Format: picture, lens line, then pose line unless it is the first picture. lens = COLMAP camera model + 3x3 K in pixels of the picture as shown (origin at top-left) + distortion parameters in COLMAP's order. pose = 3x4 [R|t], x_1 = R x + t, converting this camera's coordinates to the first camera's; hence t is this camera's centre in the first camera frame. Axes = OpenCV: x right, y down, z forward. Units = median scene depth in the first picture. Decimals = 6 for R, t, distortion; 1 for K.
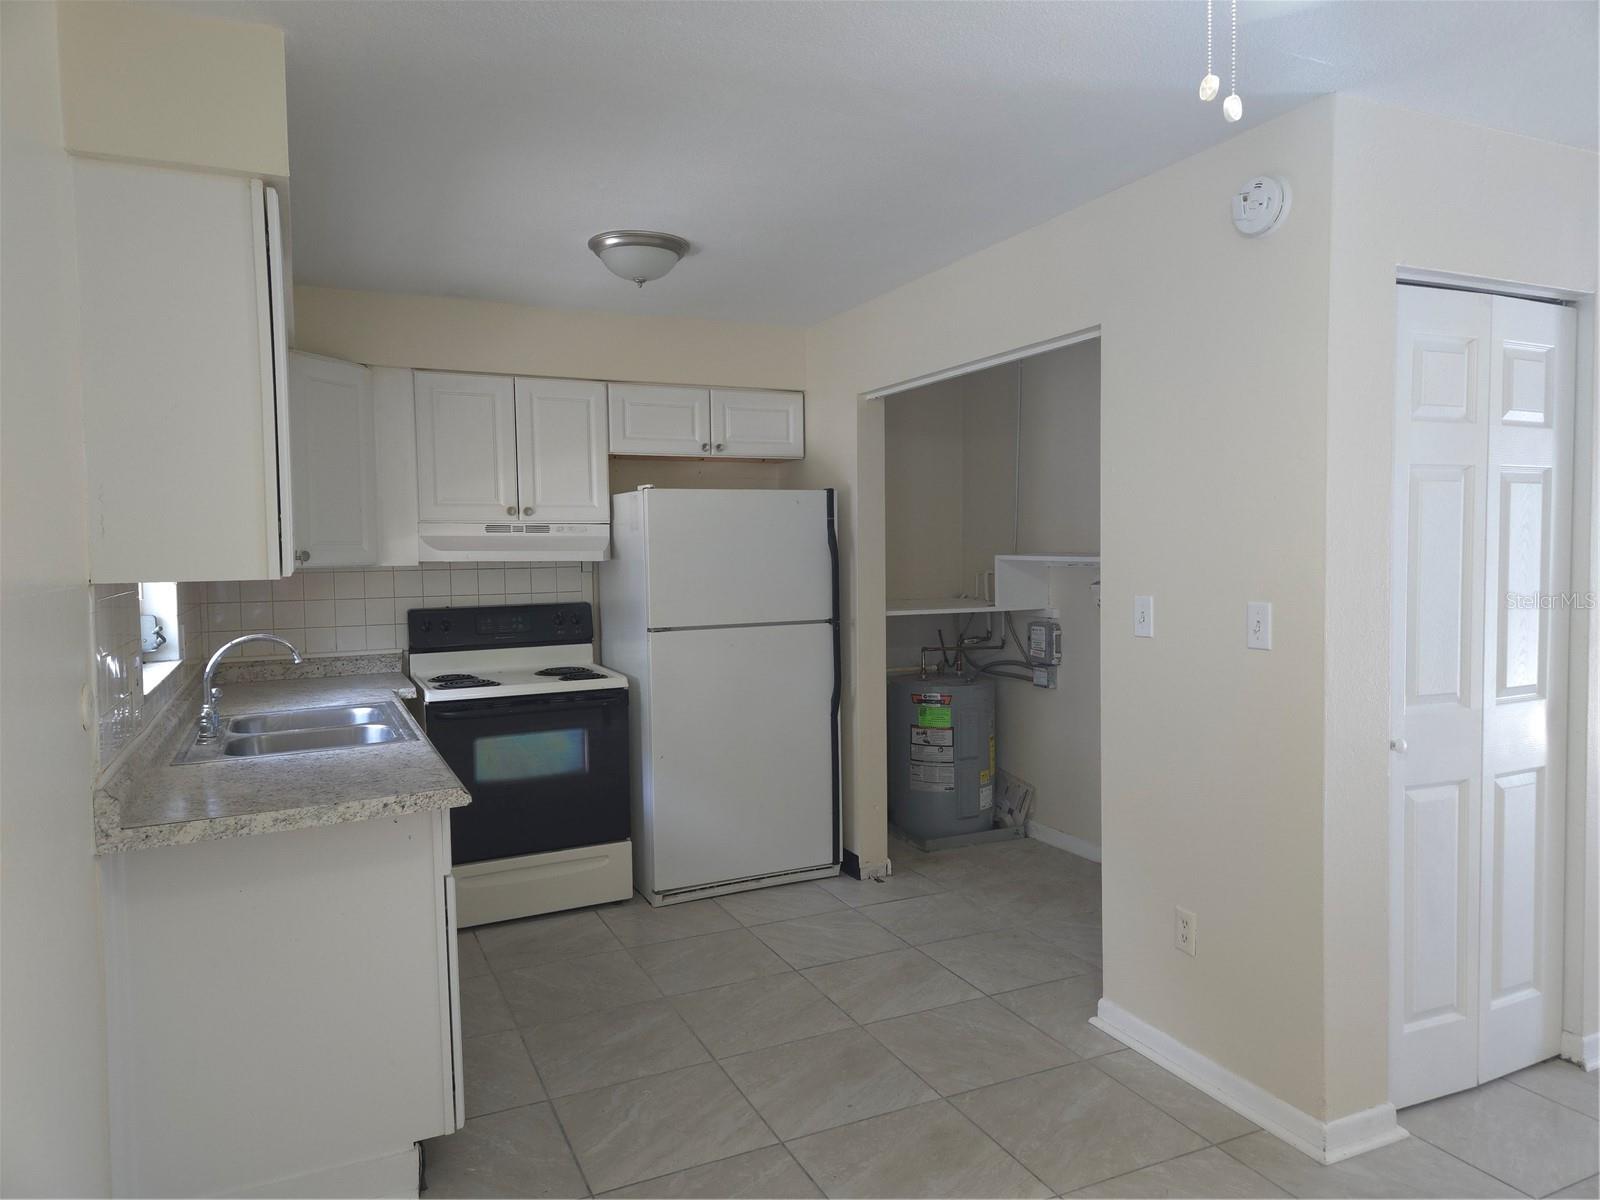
lens RADIAL K [[1061.0, 0, 798.1], [0, 1061.0, 604.3], [0, 0, 1]] dist [0.048244, -0.011167]
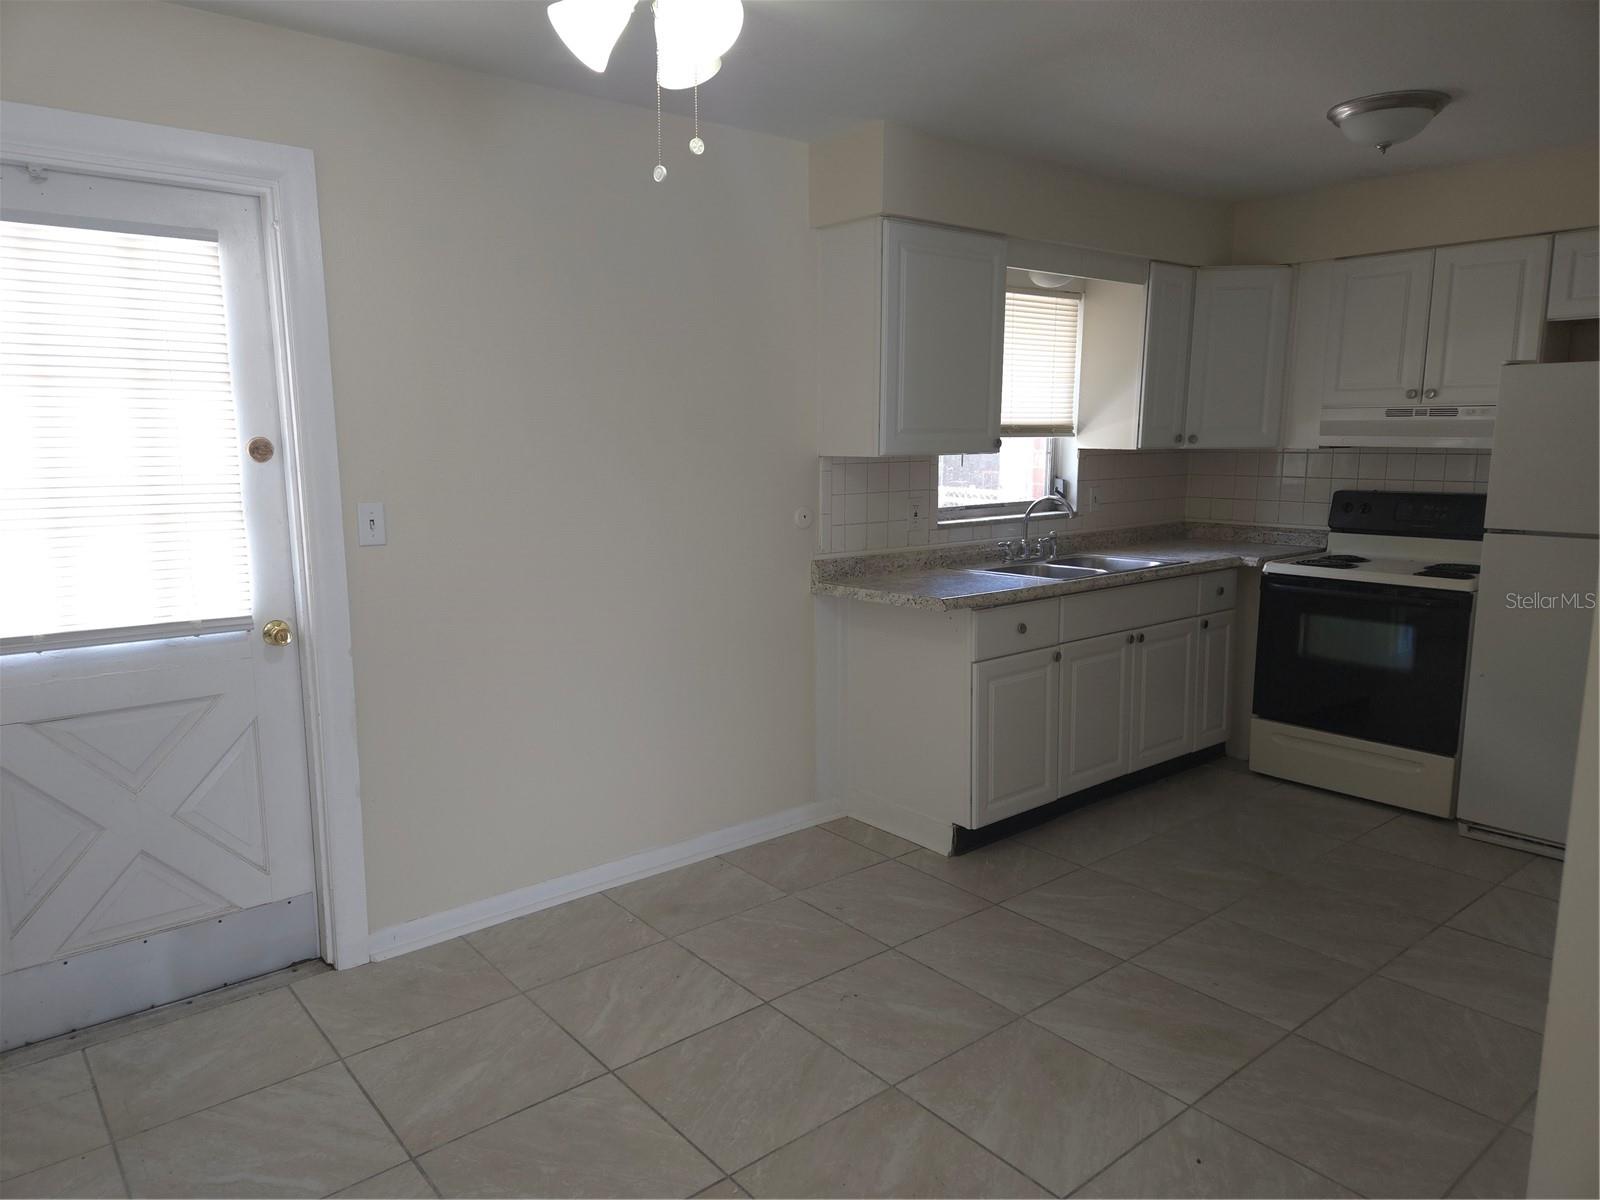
lens RADIAL K [[1061.0, 0, 798.8], [0, 1061.0, 603.6], [0, 0, 1]] dist [0.048244, -0.011167]
pose [[0.261188, 0.167444, -0.950654, 0.549800], [-0.052875, 0.985843, 0.159115, -0.026499], [0.963839, 0.008707, 0.266344, 0.206065]]
